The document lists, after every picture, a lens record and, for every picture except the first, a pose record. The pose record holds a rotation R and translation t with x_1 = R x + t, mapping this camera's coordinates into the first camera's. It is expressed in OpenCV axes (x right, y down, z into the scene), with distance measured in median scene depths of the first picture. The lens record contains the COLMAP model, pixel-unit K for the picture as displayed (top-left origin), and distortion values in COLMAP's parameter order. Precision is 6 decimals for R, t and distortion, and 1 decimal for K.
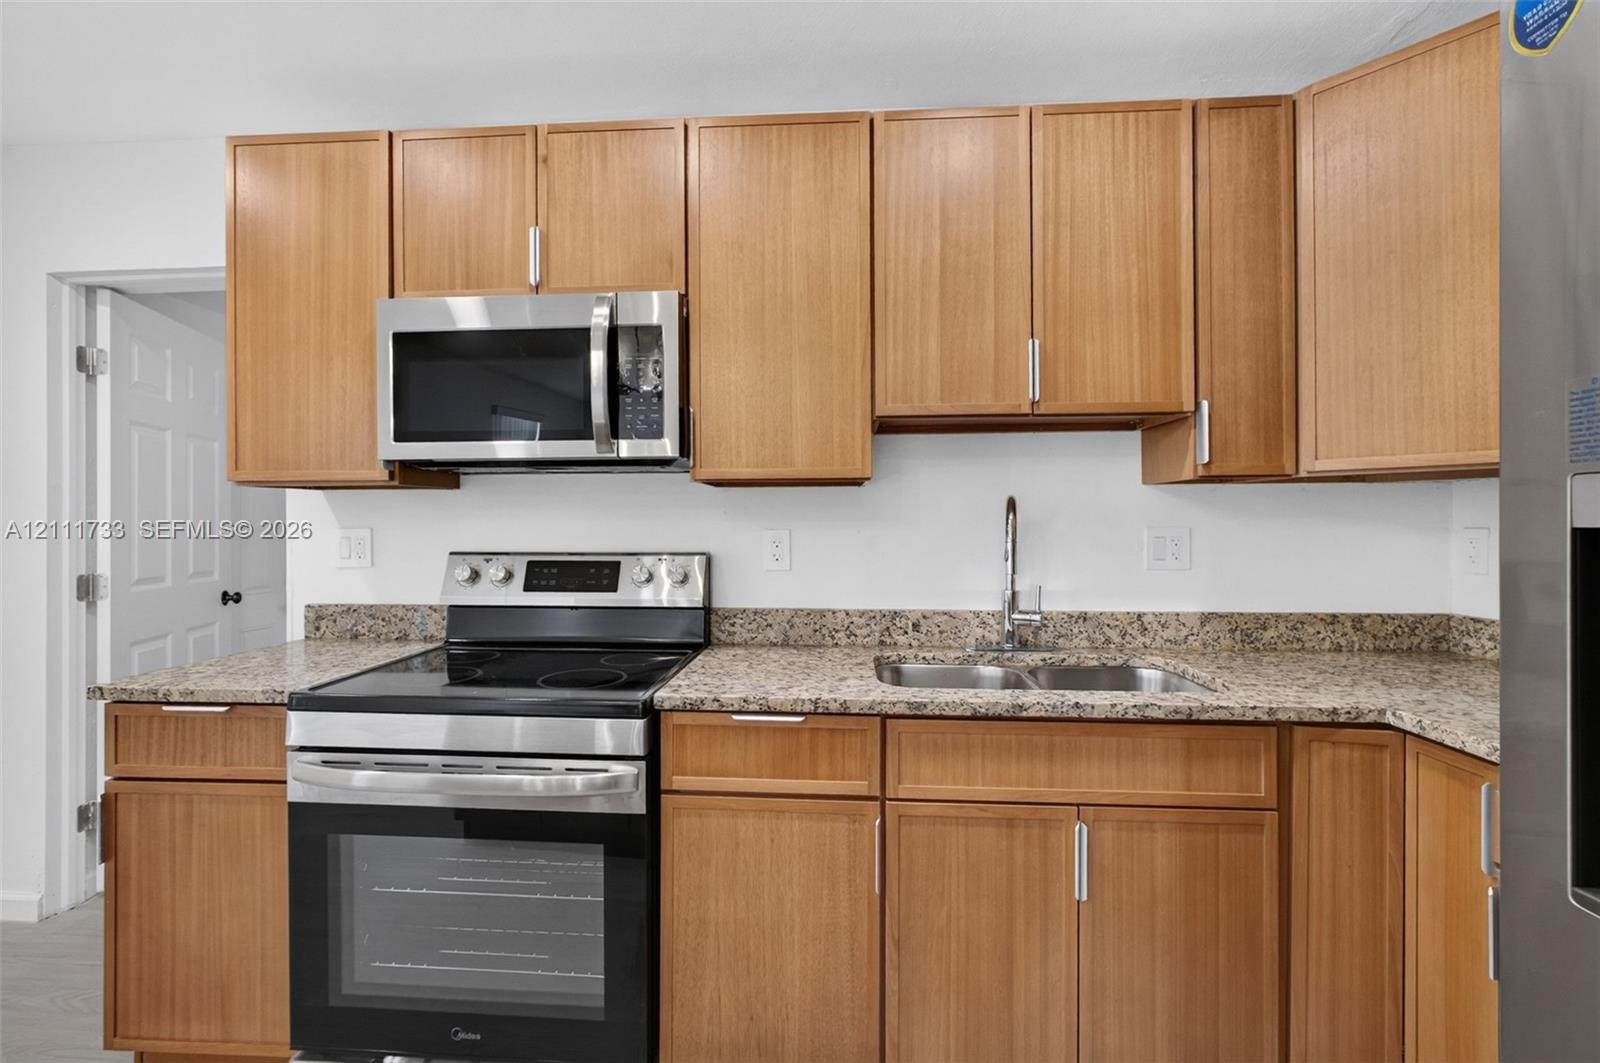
lens RADIAL K [[706.1, 0, 795.3], [0, 706.1, 520.1], [0, 0, 1]] dist [-0.003804, -0.000330]
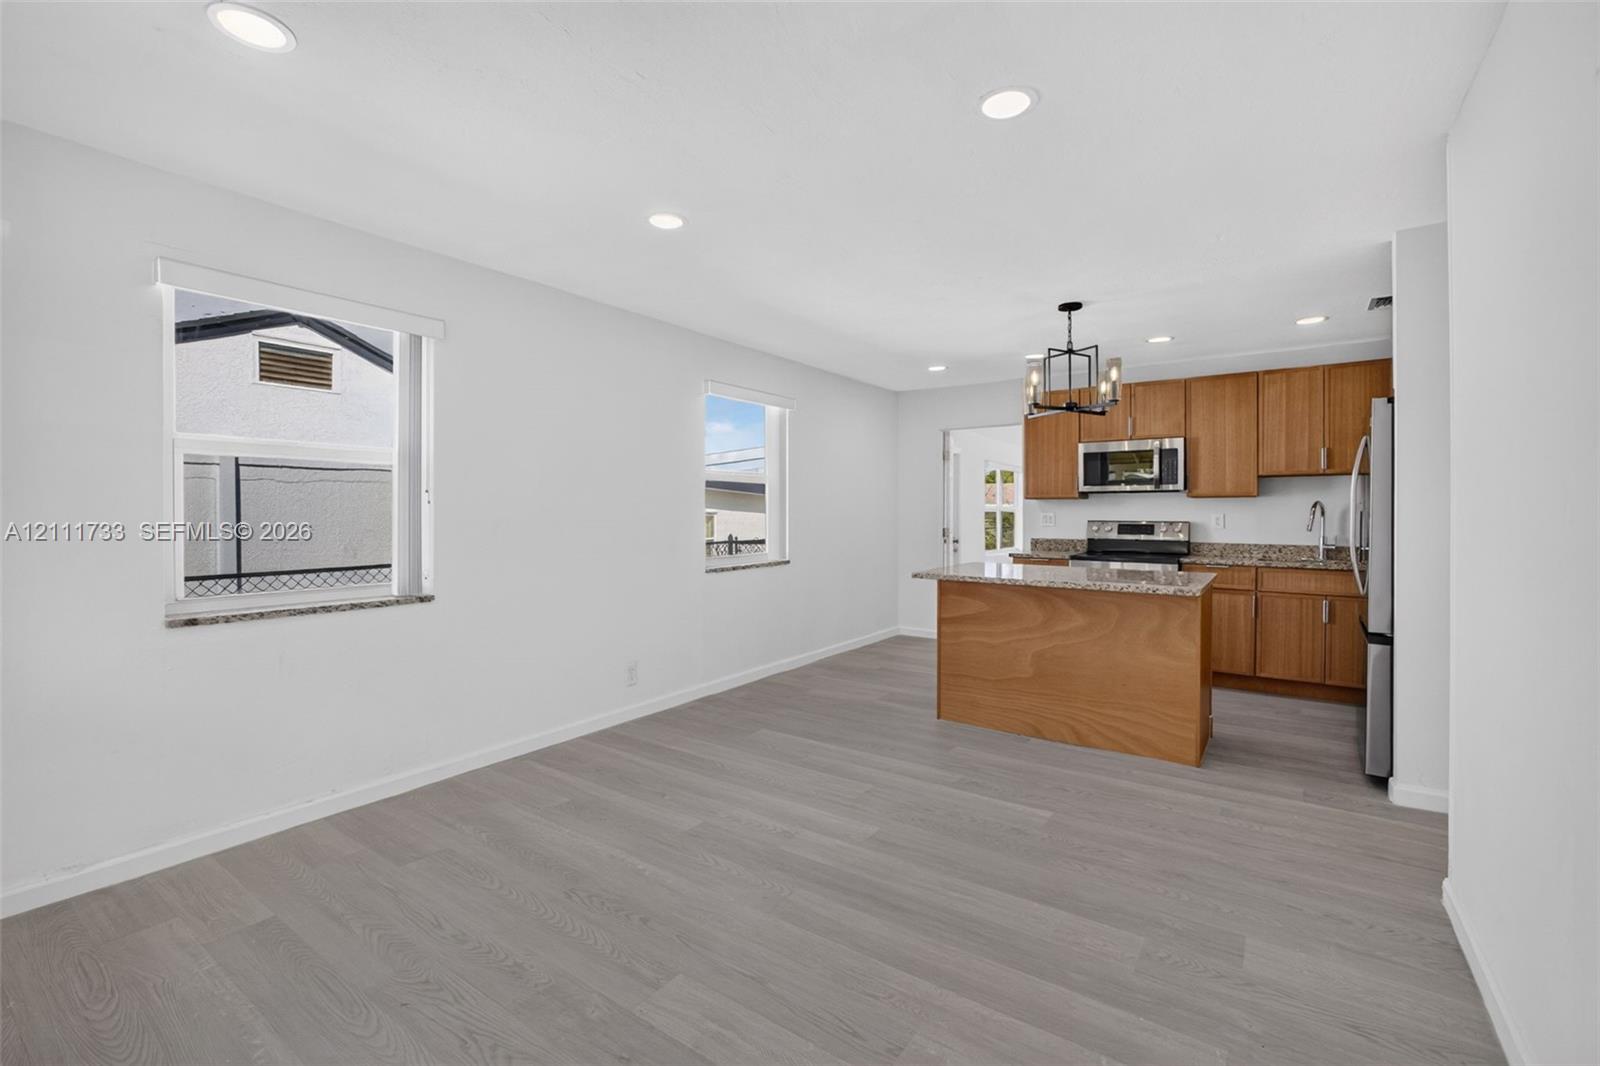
lens RADIAL K [[699.4, 0, 797.5], [0, 699.4, 512.7], [0, 0, 1]] dist [-0.000218, 0.000205]
pose [[0.855322, 0.002723, -0.518090, -0.019086], [-0.000276, 0.999988, 0.004800, -0.002784], [0.518097, -0.003963, 0.855312, -2.378809]]
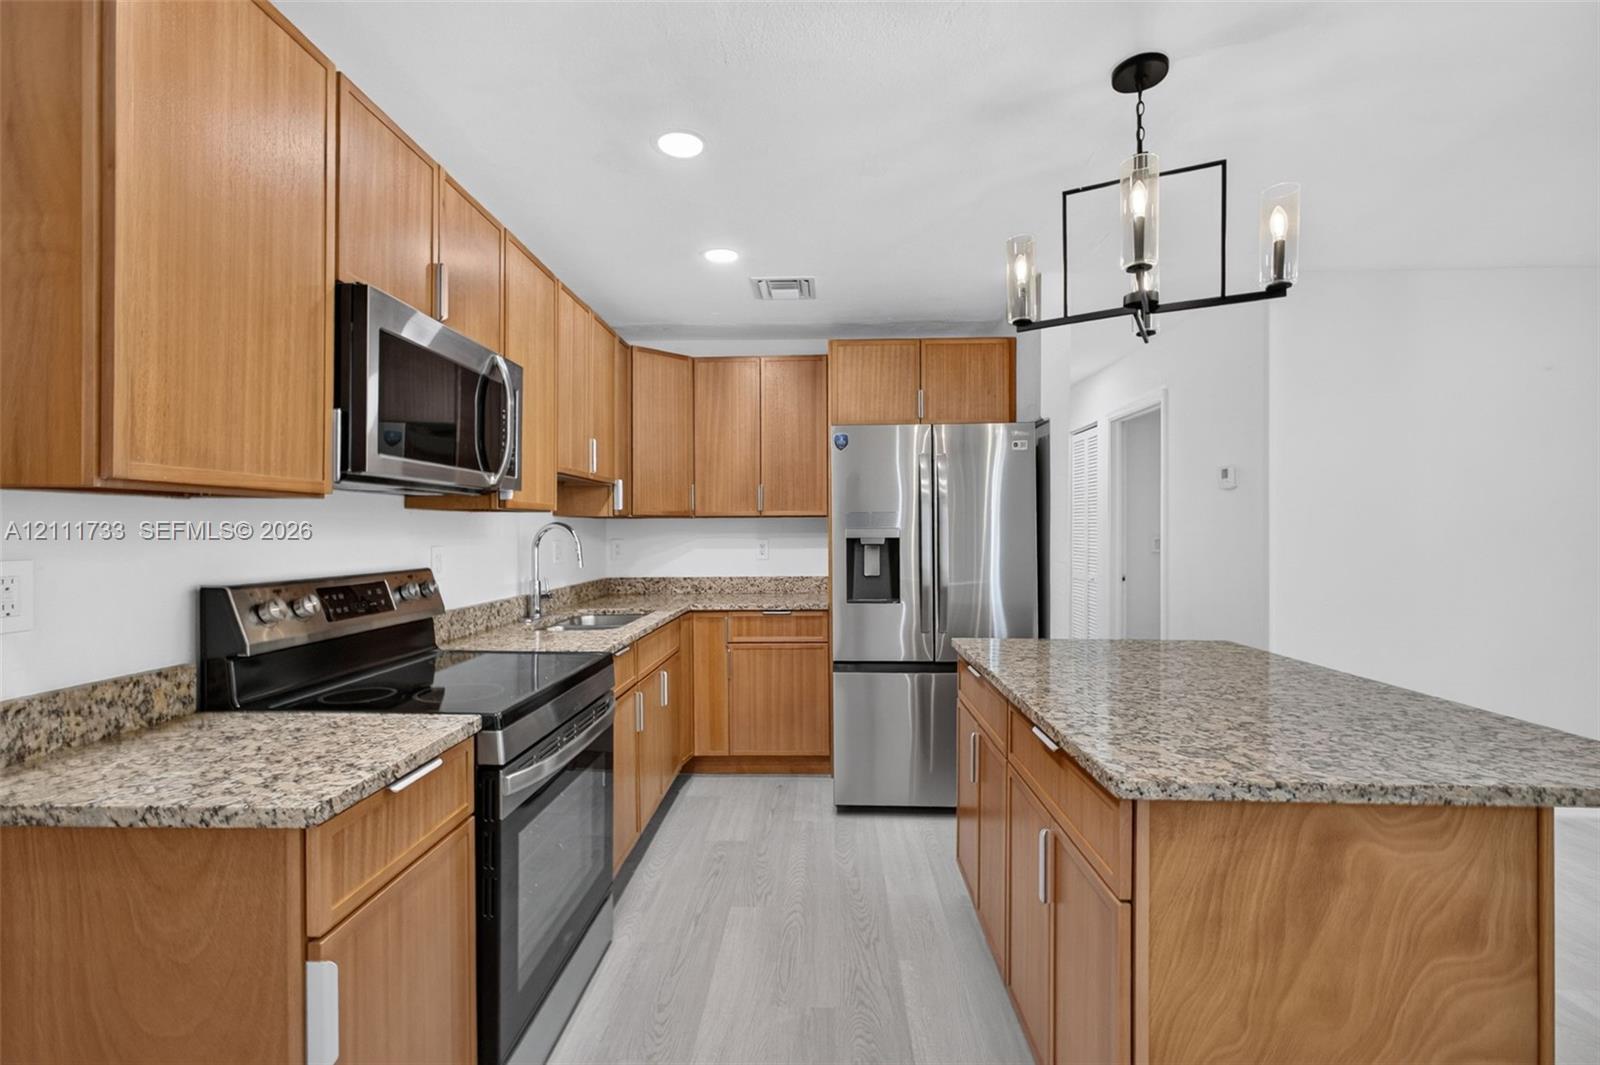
lens RADIAL K [[699.3, 0, 798.5], [0, 699.3, 527.7], [0, 0, 1]] dist [-0.000153, 0.000289]
pose [[-0.030950, 0.005852, 0.999504, -1.384952], [0.001592, 0.999982, -0.005805, -0.011733], [-0.999520, 0.001411, -0.030959, 0.479861]]
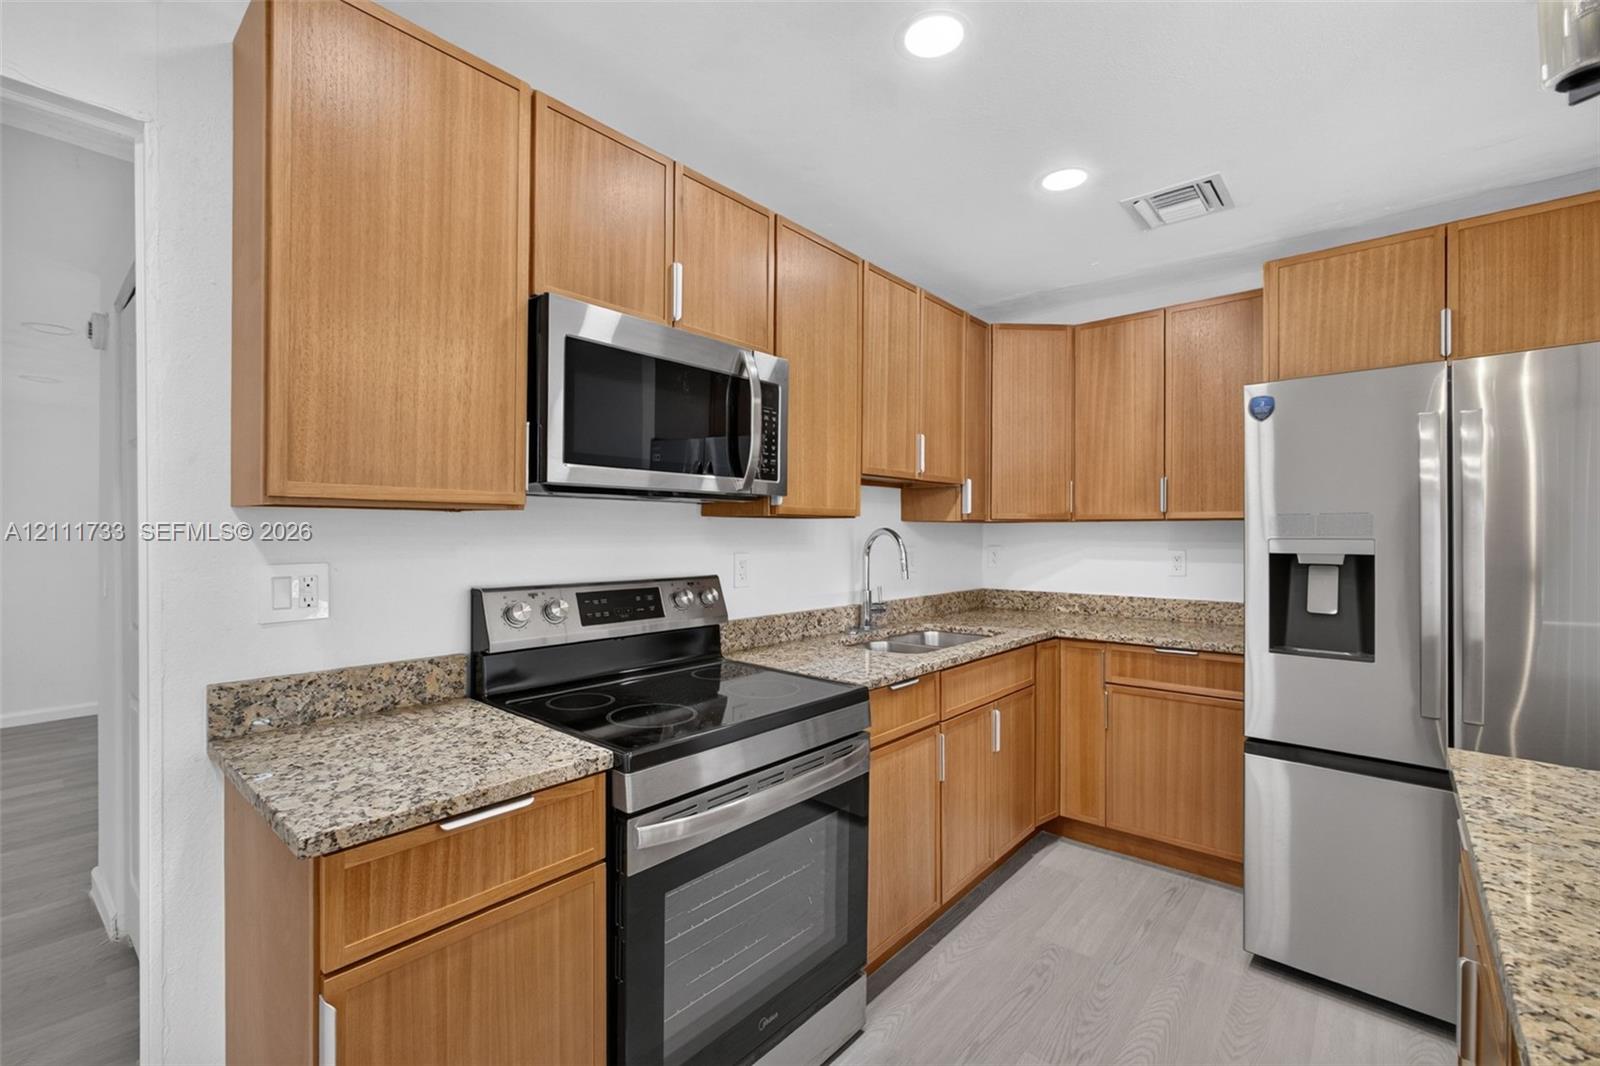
lens RADIAL K [[687.8, 0, 792.7], [0, 687.8, 531.4], [0, 0, 1]] dist [-0.006548, -0.000035]
pose [[0.604884, 0.004380, 0.796301, -1.020162], [-0.005648, 0.999983, -0.001210, -0.025772], [-0.796294, -0.003765, 0.604899, 0.253027]]
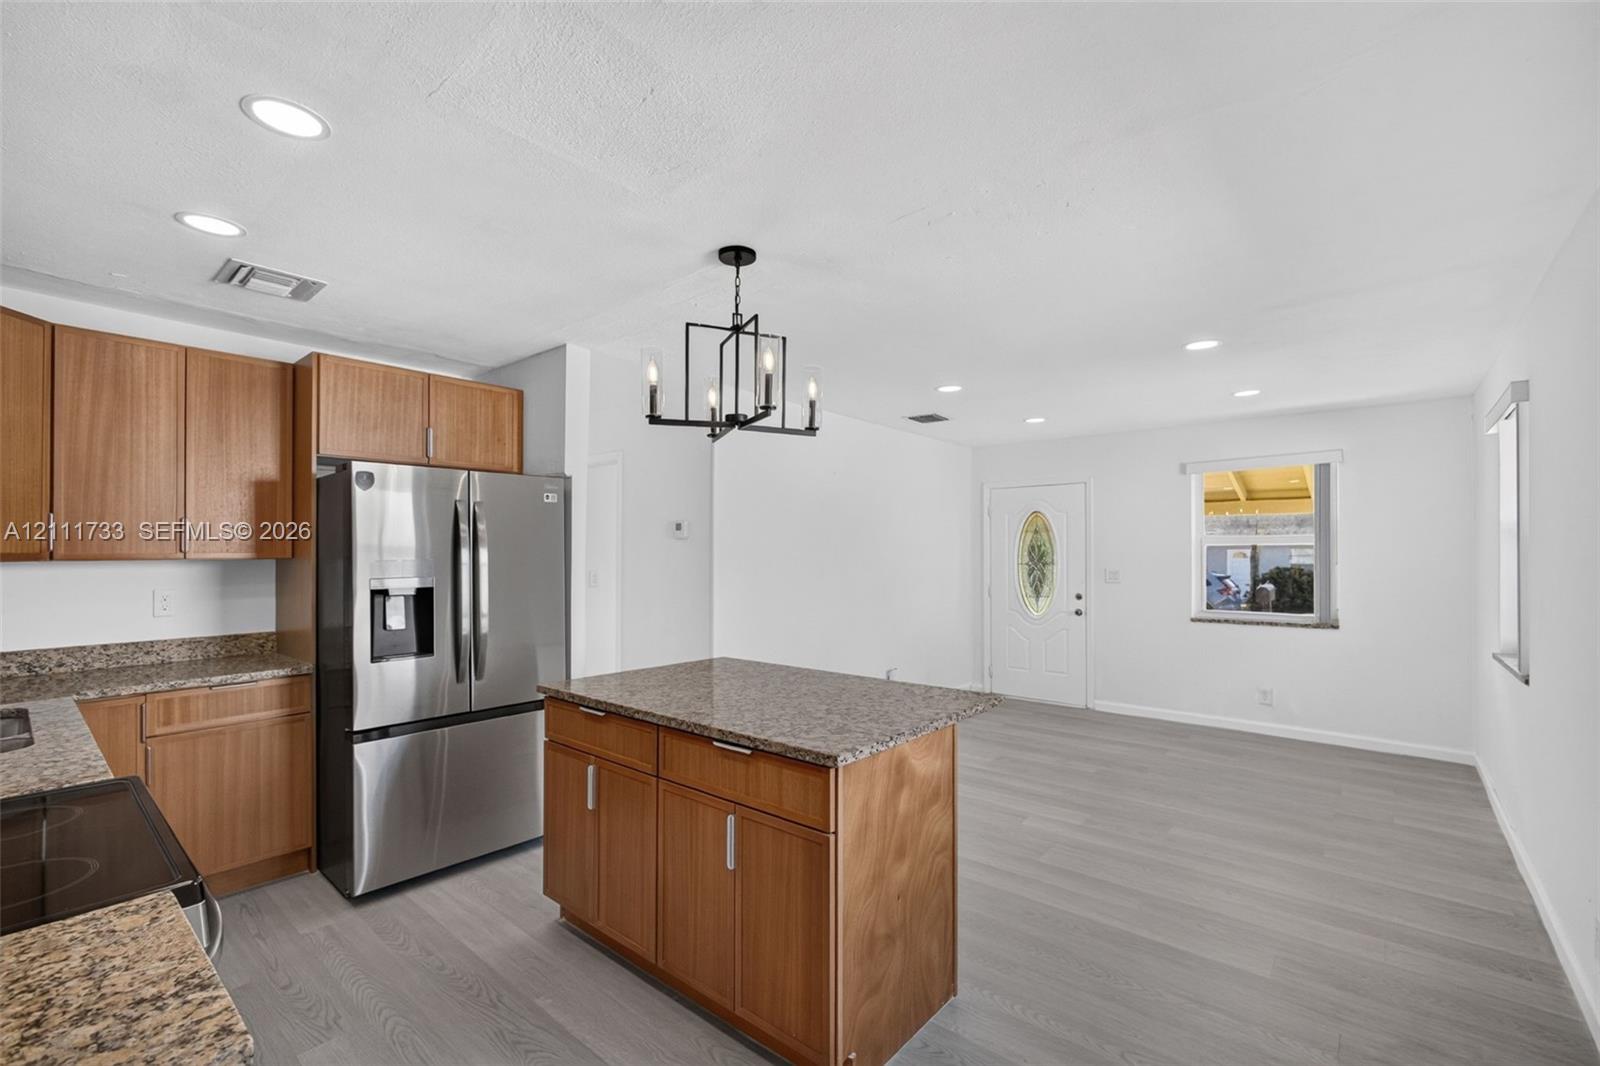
lens RADIAL K [[689.3, 0, 800.7], [0, 689.3, 544.3], [0, 0, 1]] dist [-0.002090, 0.000064]
pose [[-0.805546, 0.008628, 0.592470, -1.313792], [0.000791, 0.999909, -0.013486, -0.073346], [-0.592533, -0.010395, -0.805479, 0.963190]]
